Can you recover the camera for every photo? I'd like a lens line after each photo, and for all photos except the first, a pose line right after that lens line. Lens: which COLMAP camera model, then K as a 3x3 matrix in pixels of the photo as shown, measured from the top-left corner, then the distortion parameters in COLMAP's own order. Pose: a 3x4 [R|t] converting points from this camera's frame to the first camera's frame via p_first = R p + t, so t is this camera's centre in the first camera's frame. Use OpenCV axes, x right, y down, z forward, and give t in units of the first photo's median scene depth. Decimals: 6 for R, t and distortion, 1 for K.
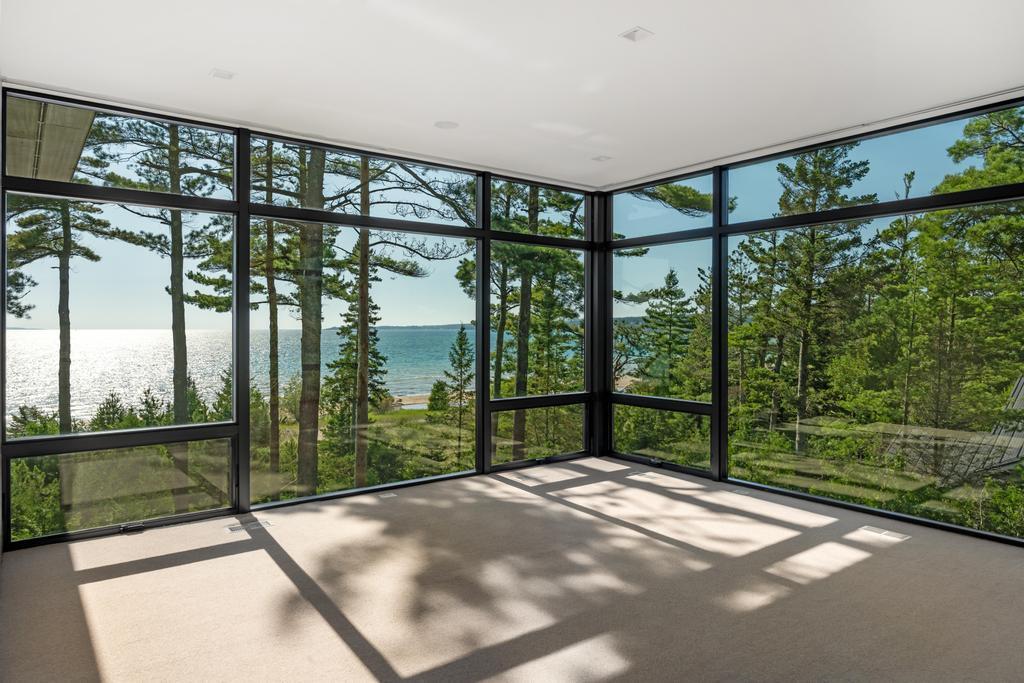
lens RADIAL K [[647.7, 0, 512.2], [0, 647.7, 326.2], [0, 0, 1]] dist [-0.001478, -0.000256]
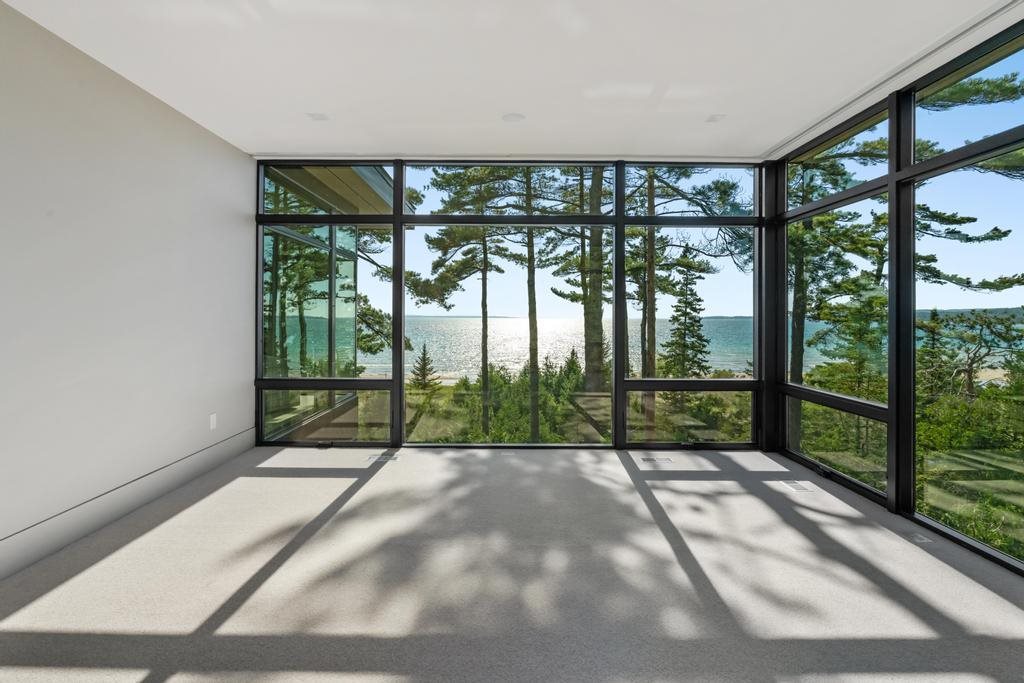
lens RADIAL K [[474.0, 0, 513.5], [0, 474.0, 315.3], [0, 0, 1]] dist [0.009293, -0.000002]
pose [[0.803459, 0.000824, -0.595359, 0.080993], [-0.002045, 0.999997, -0.001375, 0.003781], [0.595356, 0.002322, 0.803458, 0.081648]]
